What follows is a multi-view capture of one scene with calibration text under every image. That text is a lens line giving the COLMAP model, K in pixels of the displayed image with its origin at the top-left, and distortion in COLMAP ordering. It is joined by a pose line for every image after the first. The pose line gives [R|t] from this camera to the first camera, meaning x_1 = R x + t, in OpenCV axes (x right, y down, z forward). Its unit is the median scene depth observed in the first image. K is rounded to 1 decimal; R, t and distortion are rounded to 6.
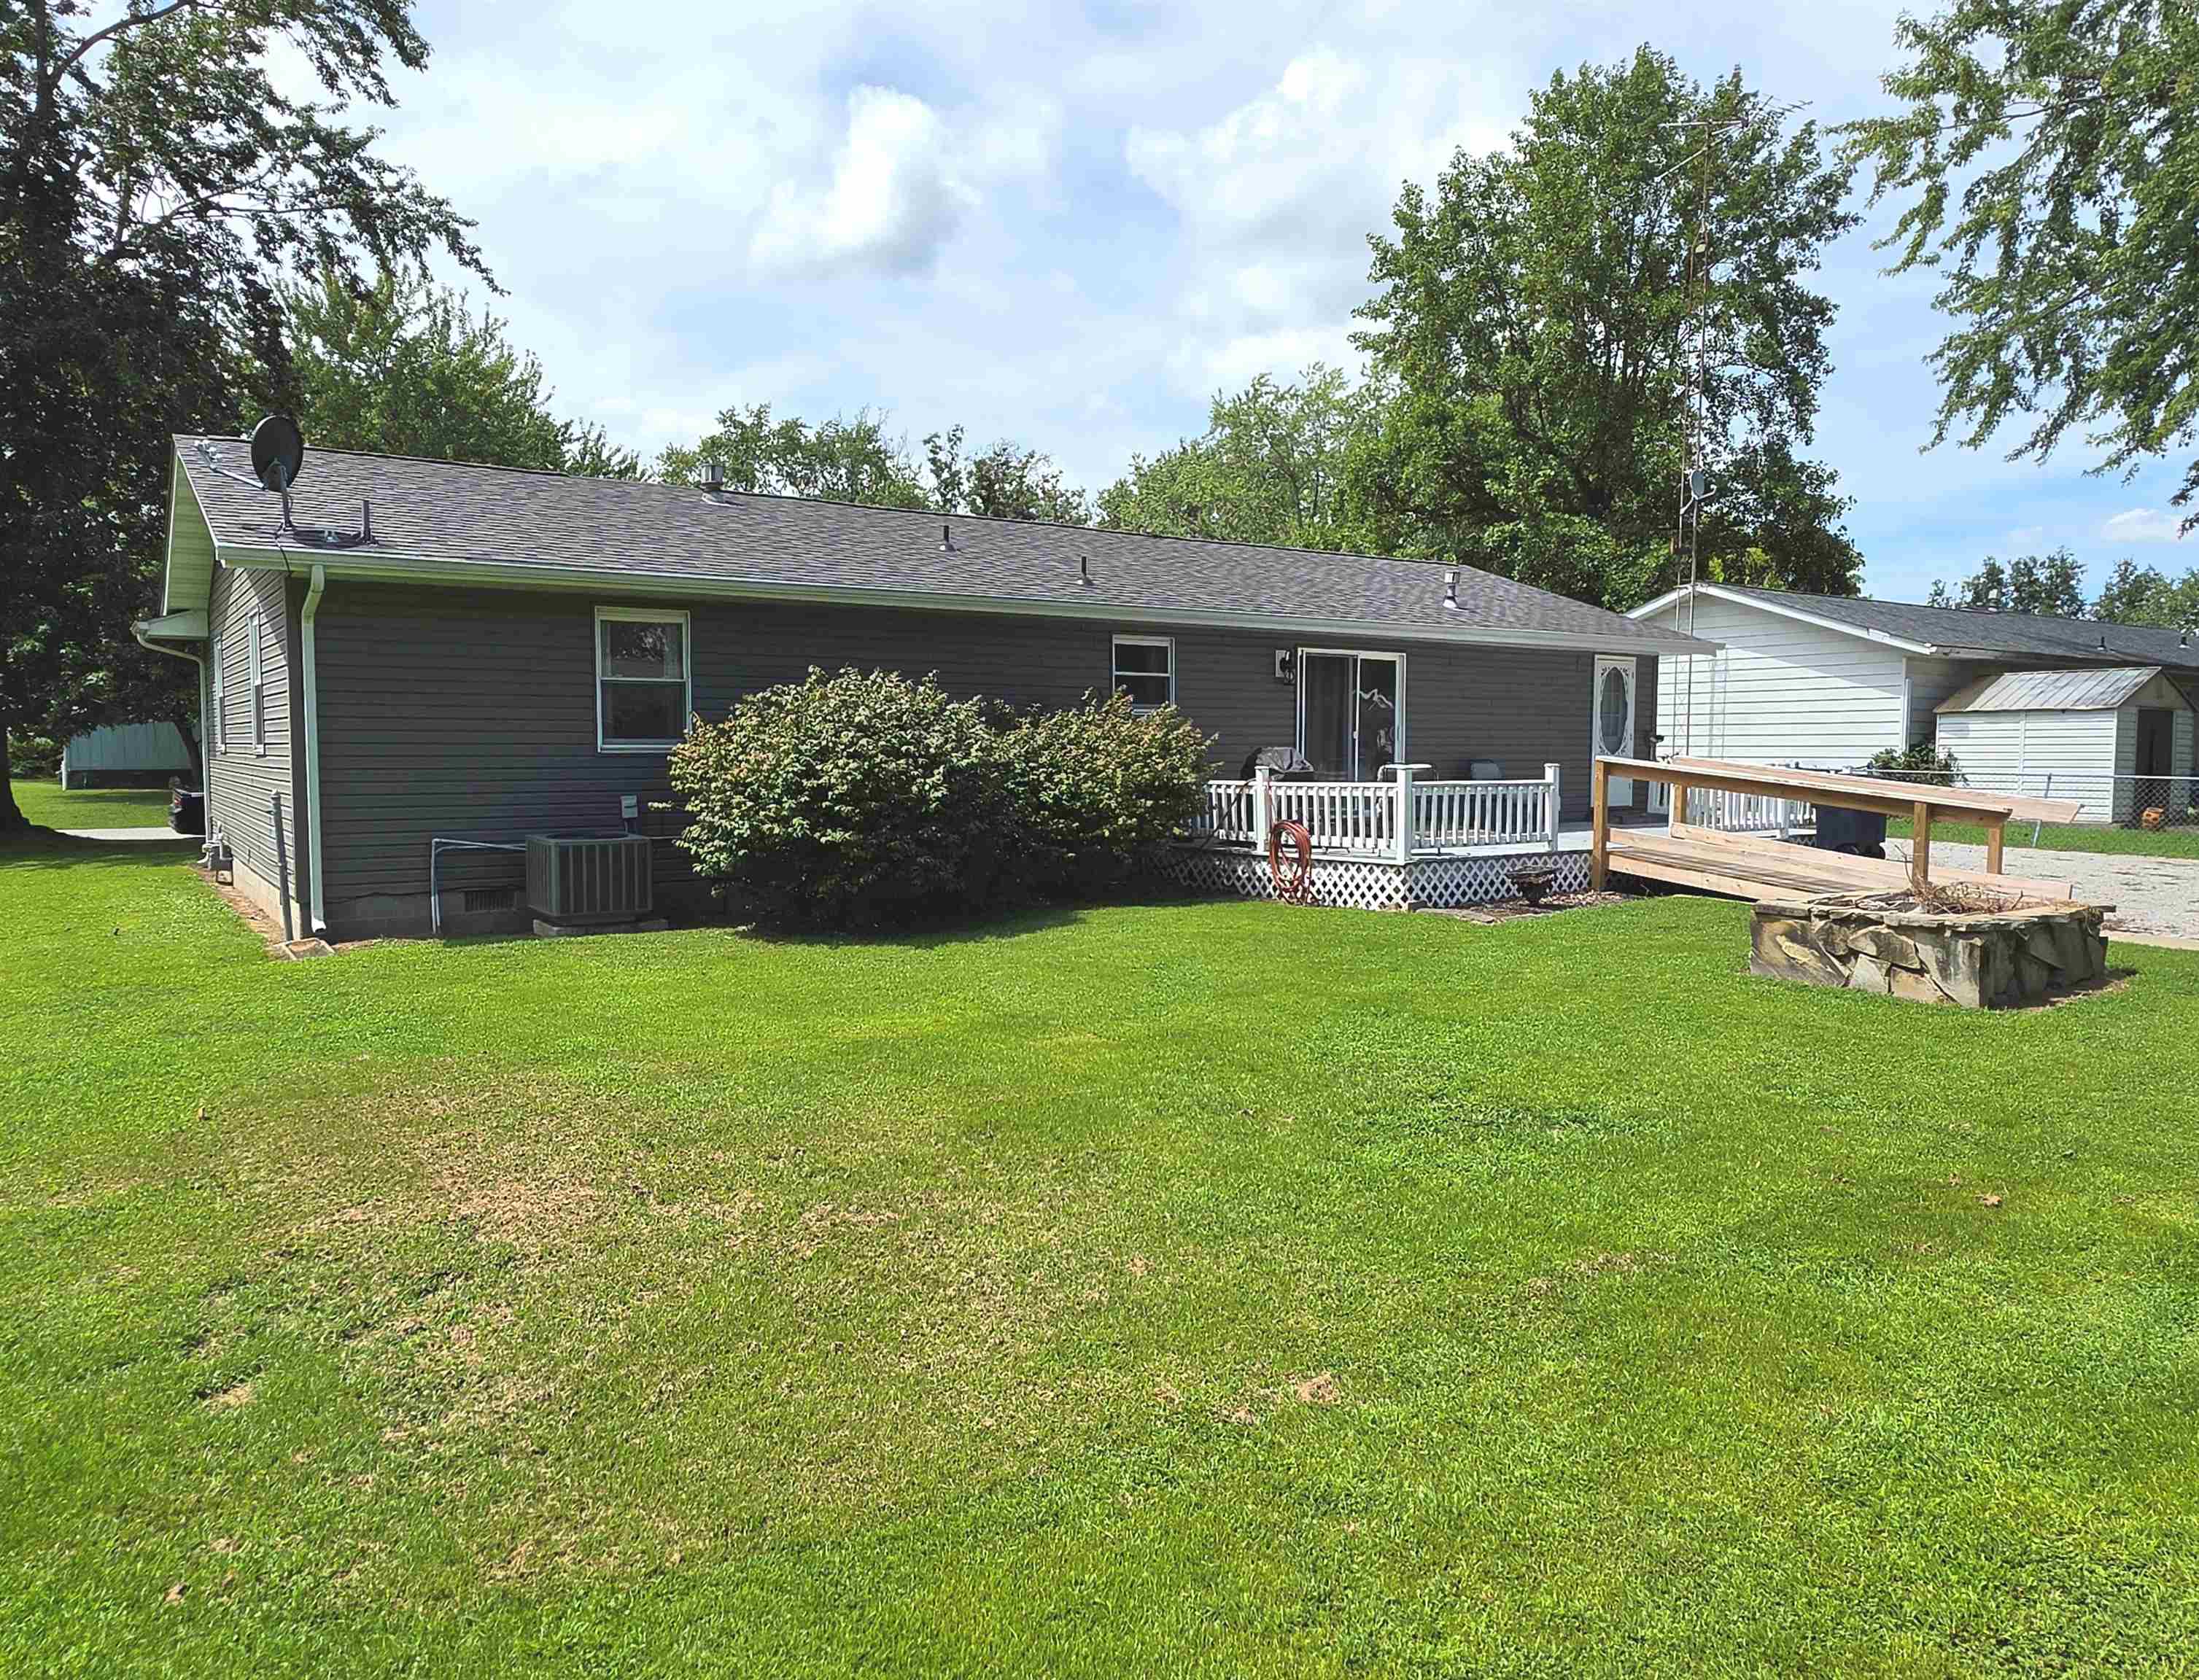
lens RADIAL K [[1414.3, 0, 1098.8], [0, 1414.3, 843.7], [0, 0, 1]] dist [-0.010820, 0.000111]
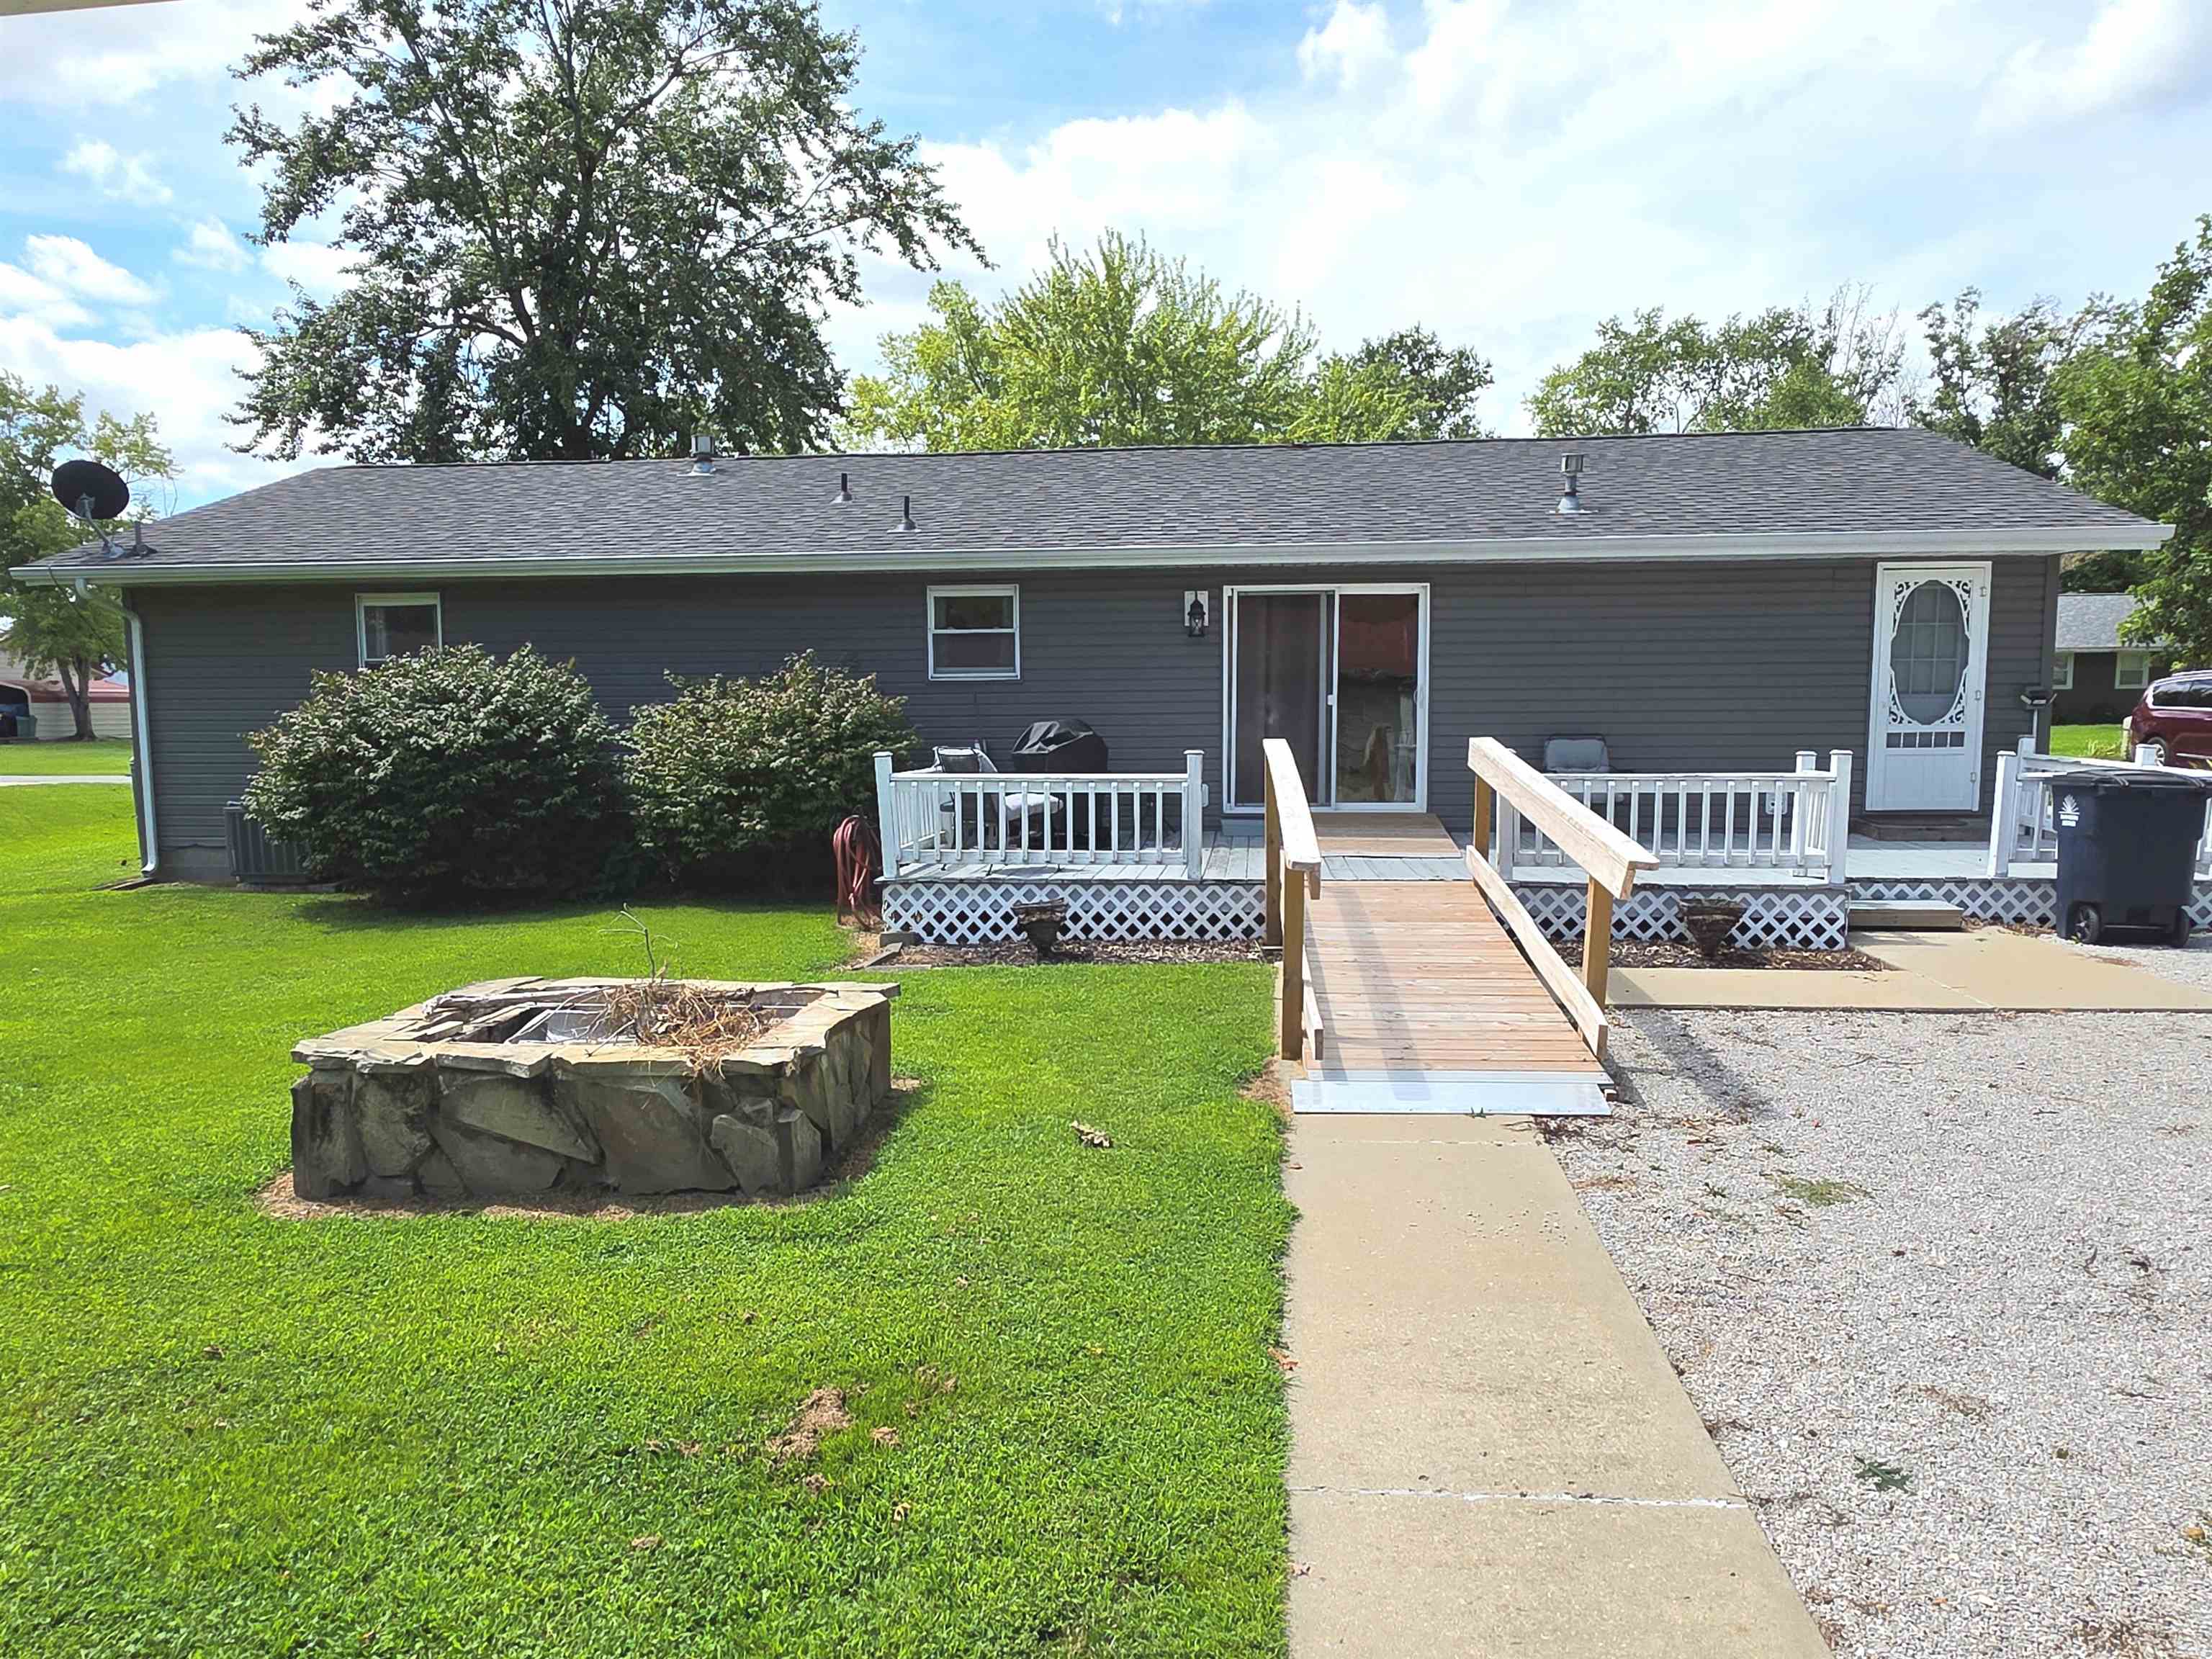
lens RADIAL K [[1499.1, 0, 1104.8], [0, 1499.1, 829.3], [0, 0, 1]] dist [0.000823, -0.001913]
pose [[0.770672, 0.050598, -0.635220, 0.581092], [-0.036566, 0.998712, 0.035189, -0.032957], [0.636182, -0.003892, 0.771529, 0.324677]]
